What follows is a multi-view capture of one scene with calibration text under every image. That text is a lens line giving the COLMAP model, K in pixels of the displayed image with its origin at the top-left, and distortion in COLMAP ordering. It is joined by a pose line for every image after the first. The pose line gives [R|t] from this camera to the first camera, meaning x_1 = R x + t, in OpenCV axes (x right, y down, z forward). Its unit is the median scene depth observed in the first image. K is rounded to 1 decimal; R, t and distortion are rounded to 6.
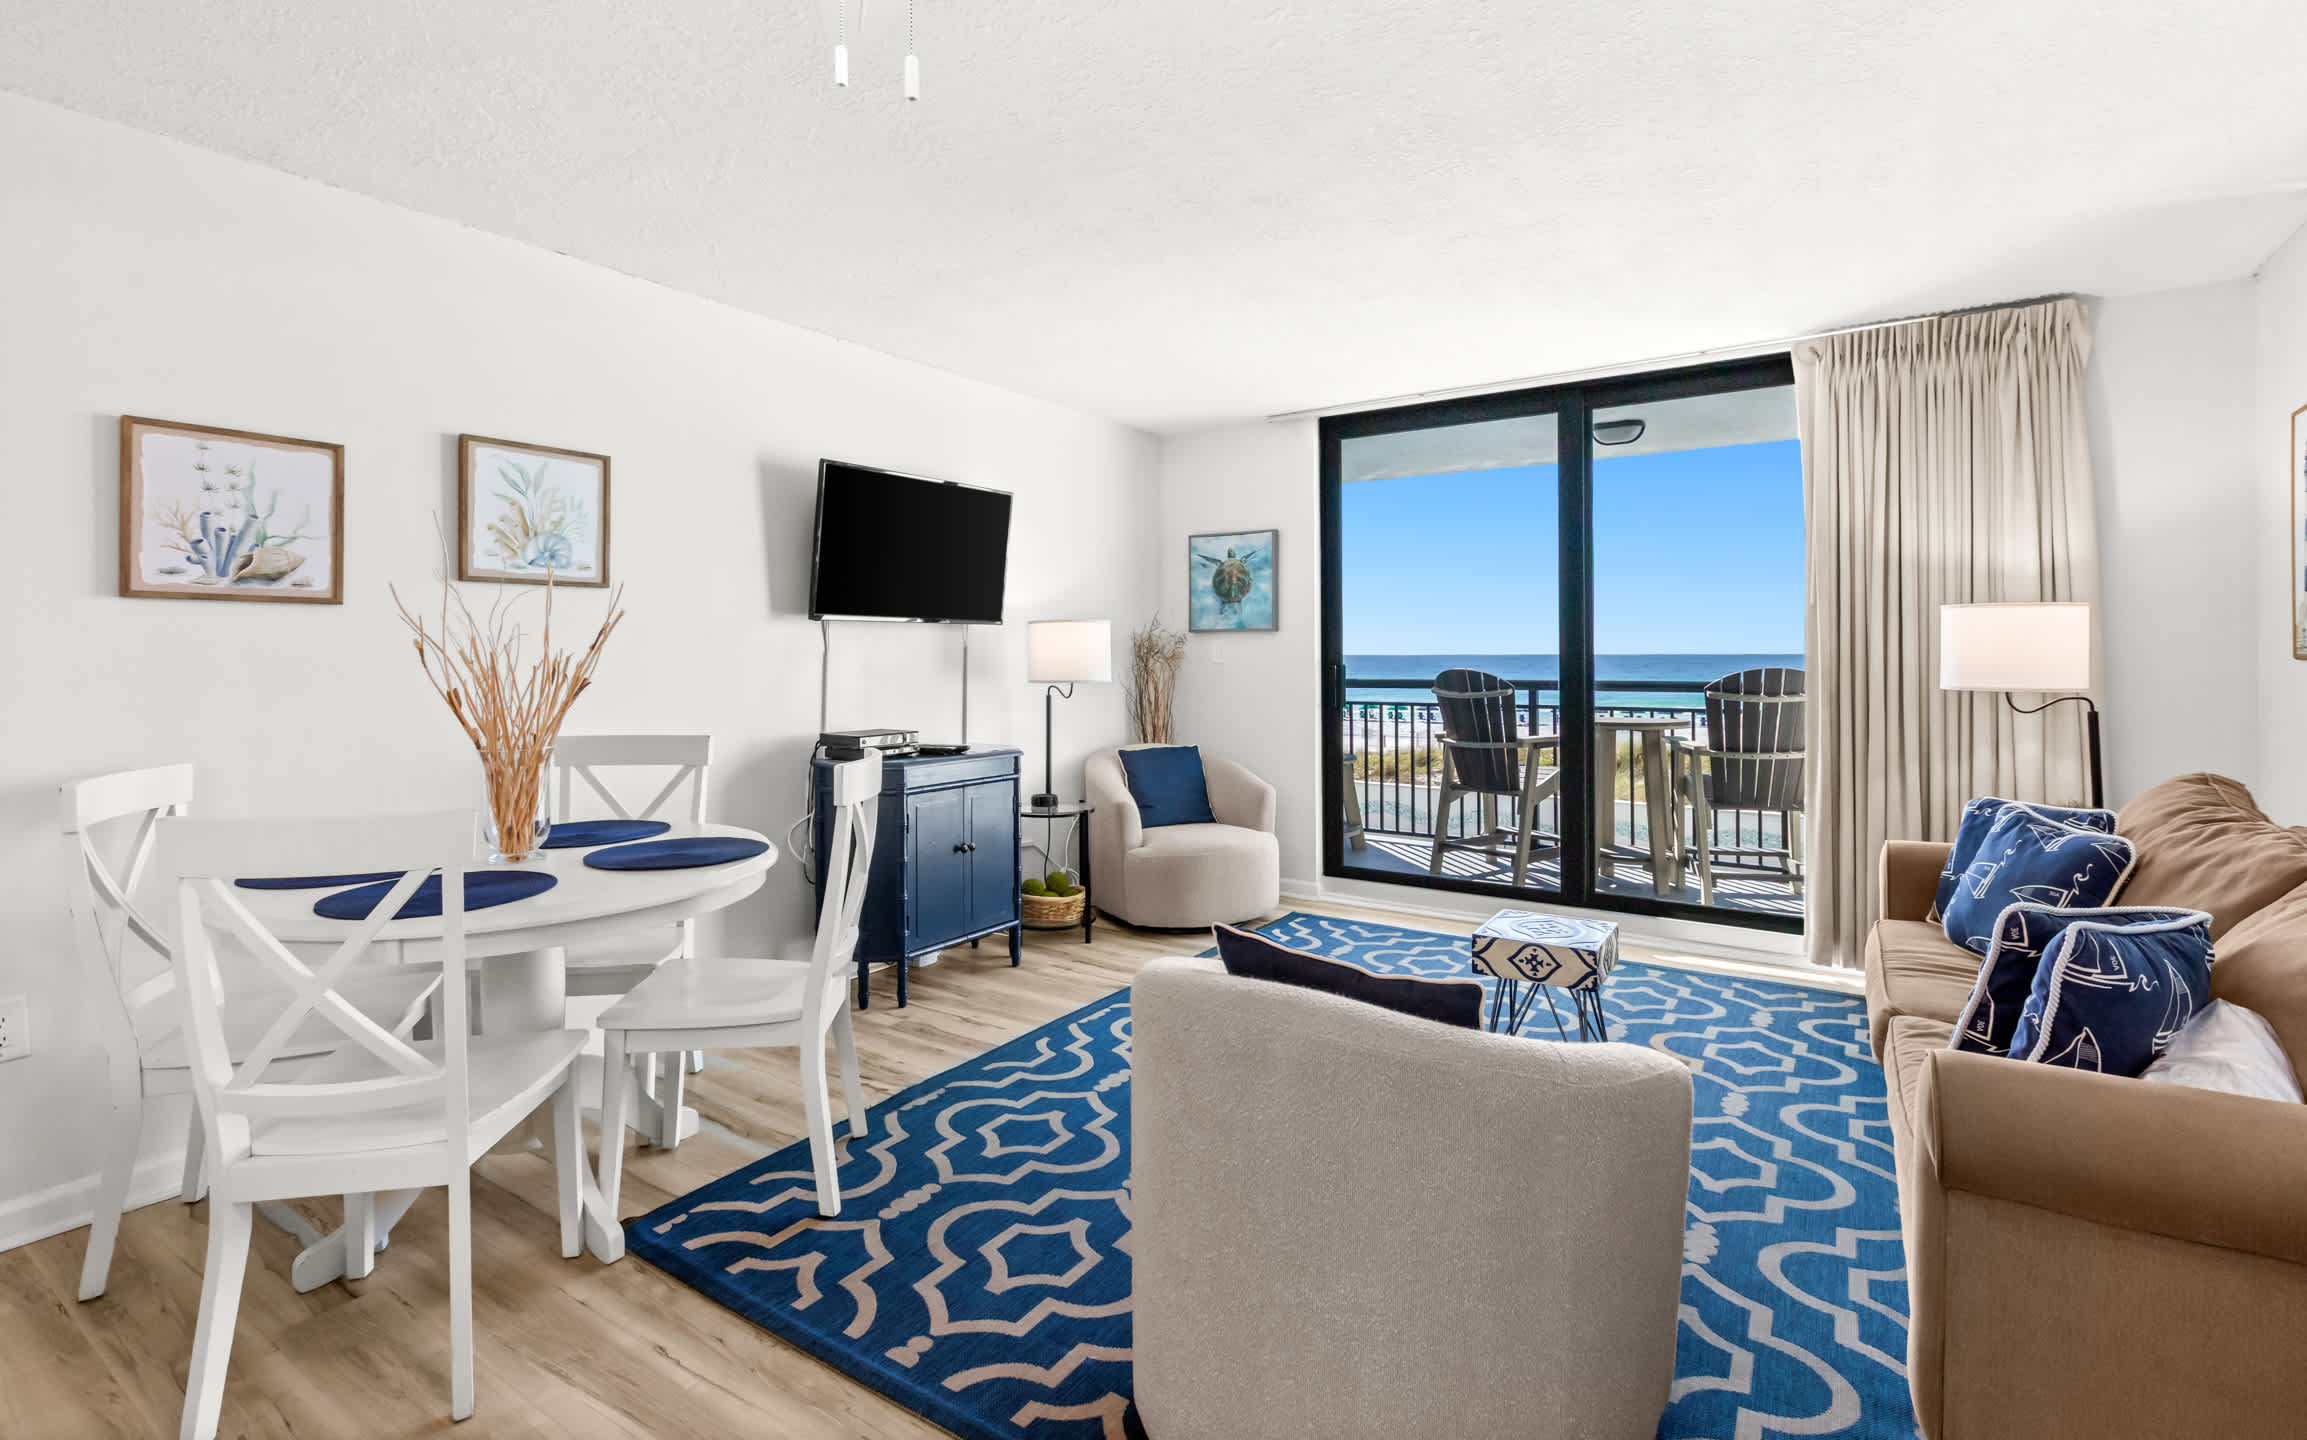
lens RADIAL K [[1048.2, 0, 1169.1], [0, 1048.2, 650.9], [0, 0, 1]] dist [0.002014, -0.000468]
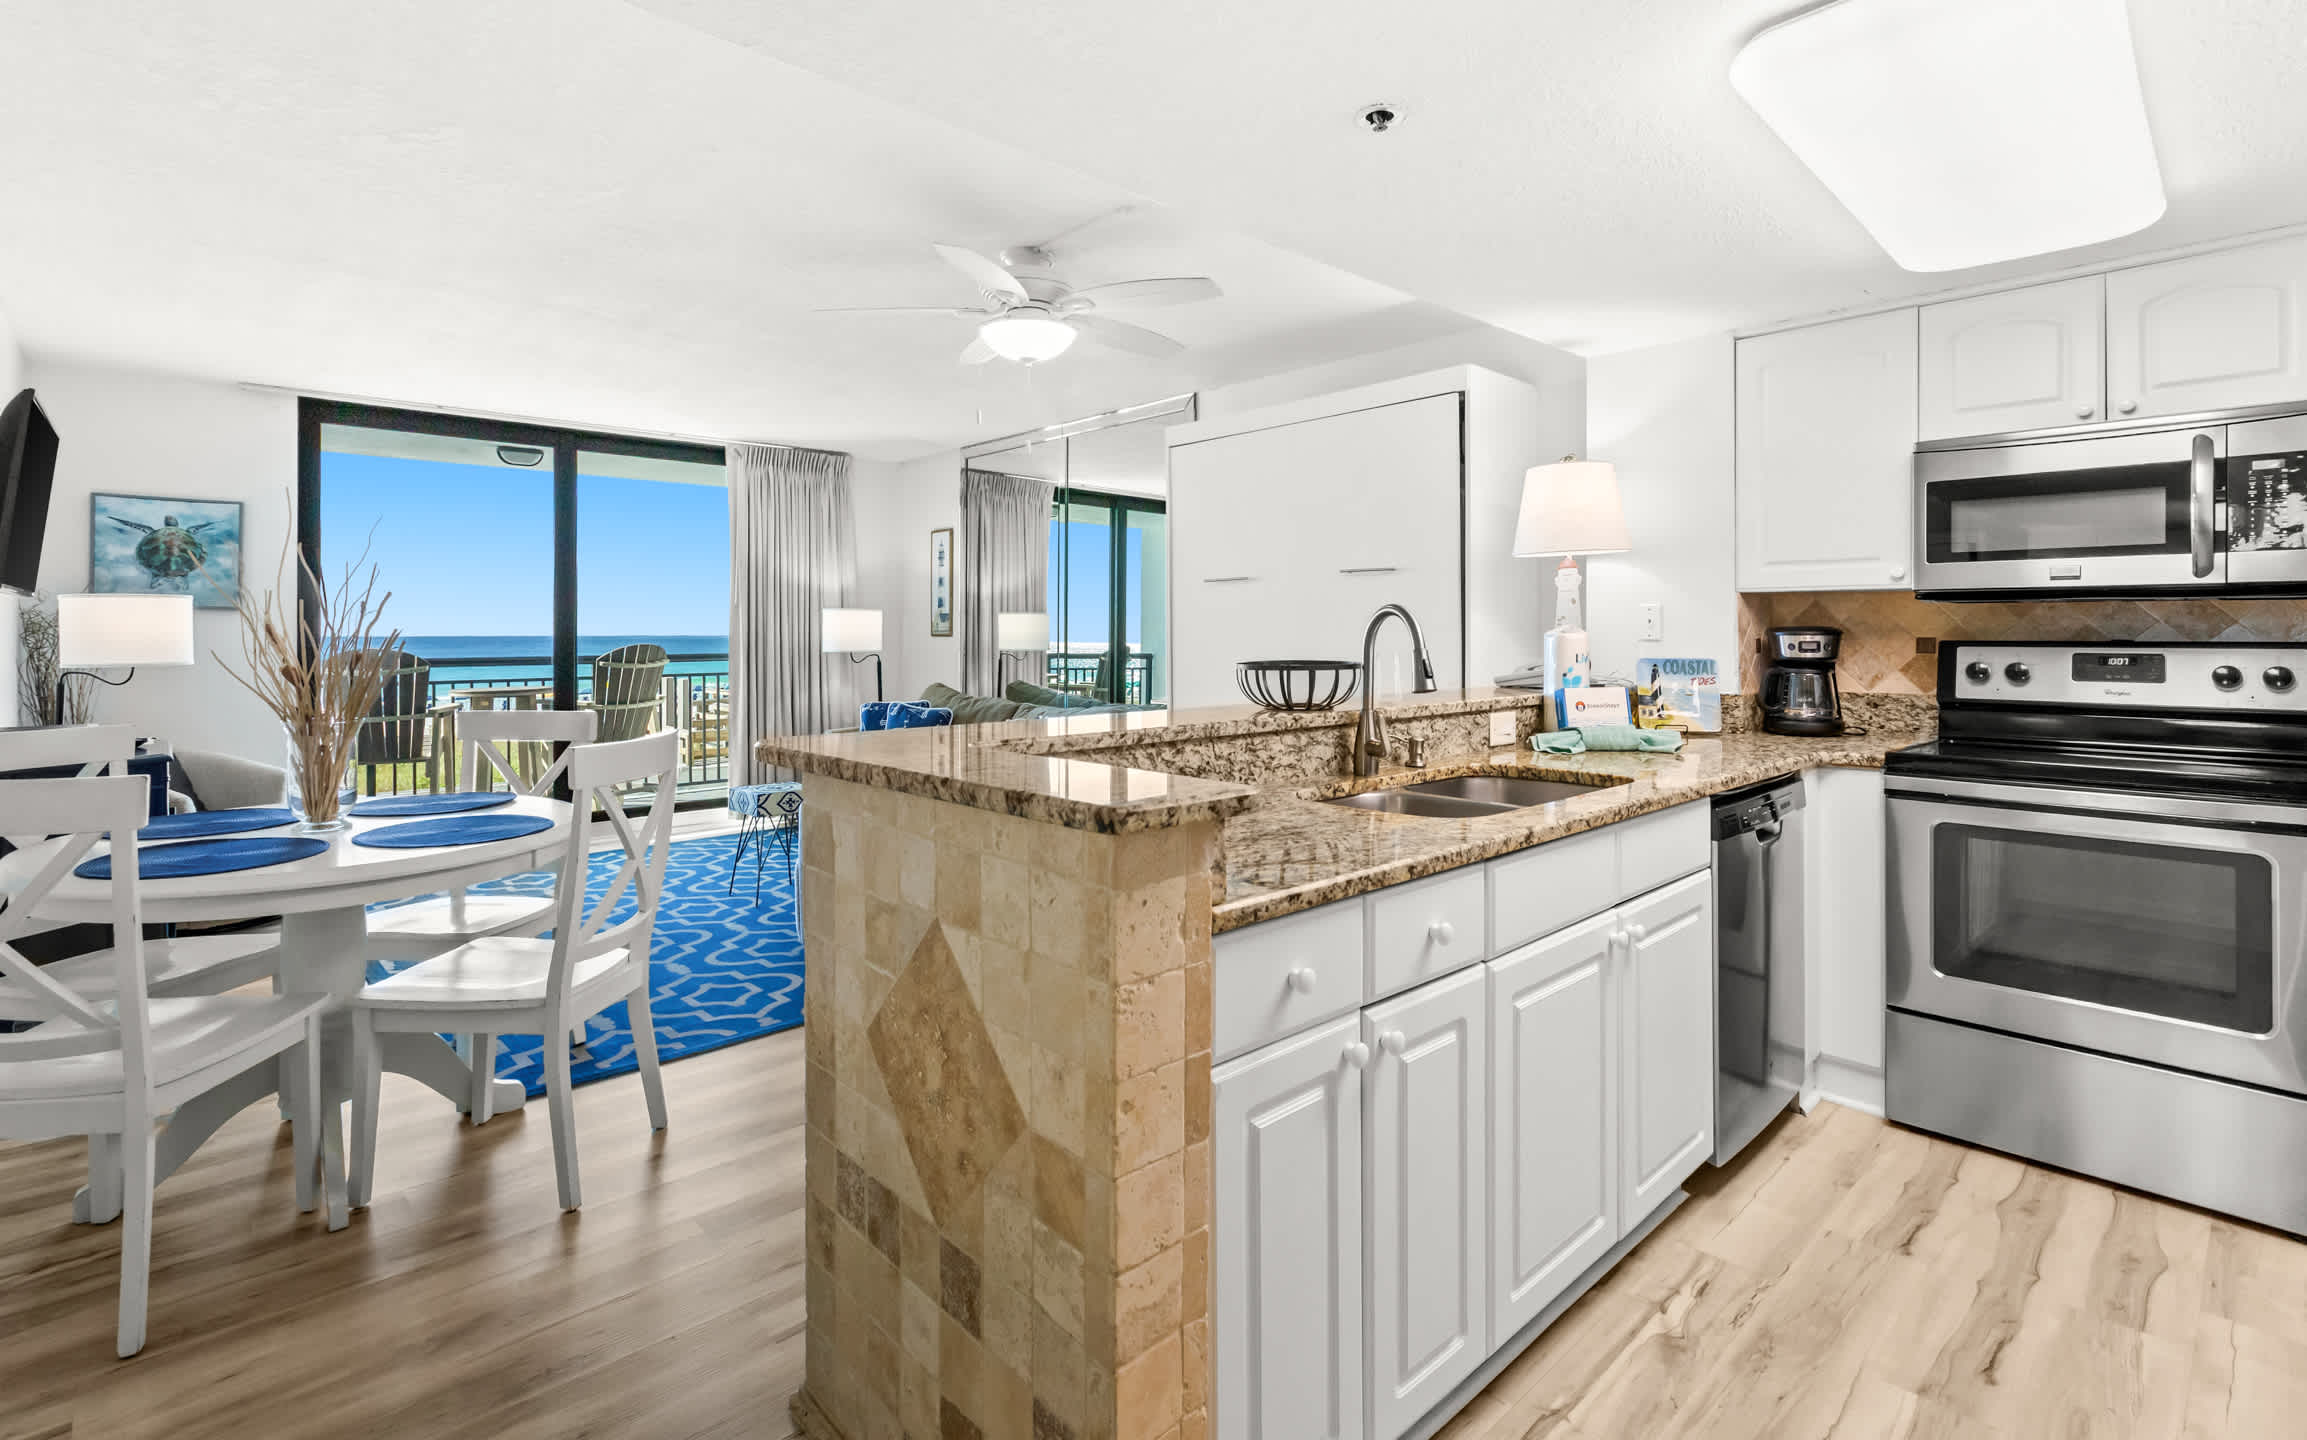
lens RADIAL K [[1026.9, 0, 1156.6], [0, 1026.9, 627.8], [0, 0, 1]] dist [-0.001308, -0.000137]
pose [[0.225438, 0.007494, 0.974229, -0.804123], [-0.001383, 0.999972, -0.007373, 0.003699], [-0.974256, 0.000315, 0.225442, -0.015924]]
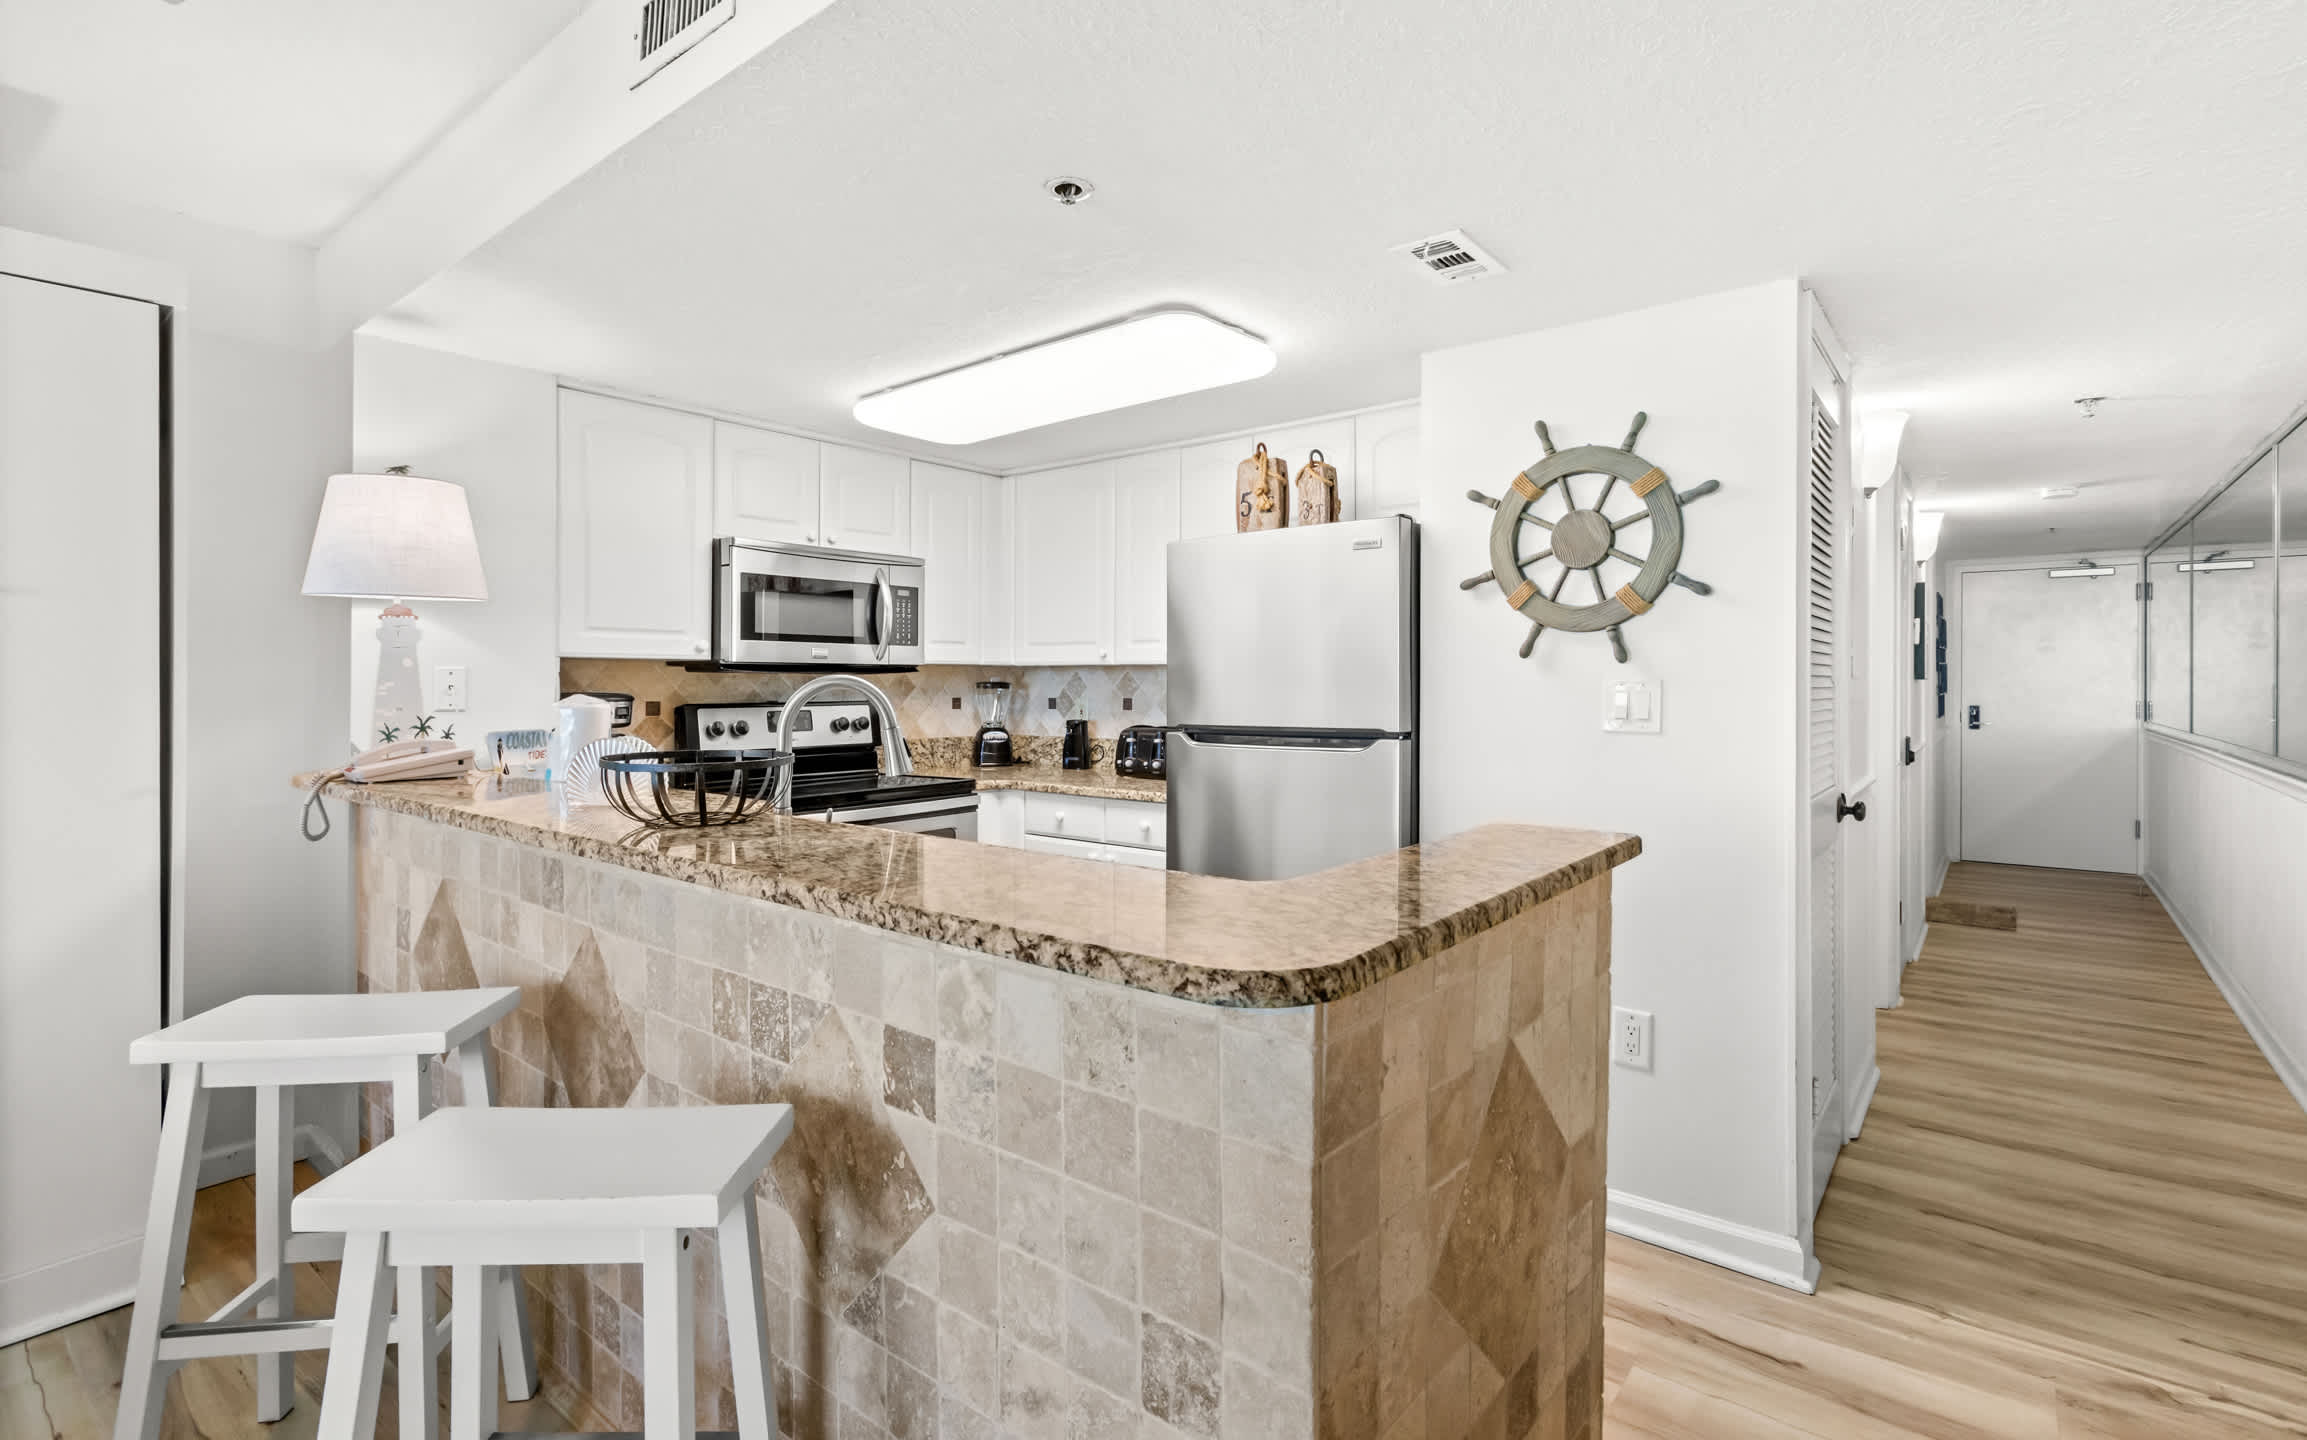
lens RADIAL K [[1047.5, 0, 1148.3], [0, 1047.5, 670.6], [0, 0, 1]] dist [0.000252, 0.000157]
pose [[-0.995068, 0.005146, 0.099065, -0.475974], [0.003885, 0.999909, -0.012916, -0.007706], [-0.099123, -0.012467, -0.994997, 0.395544]]
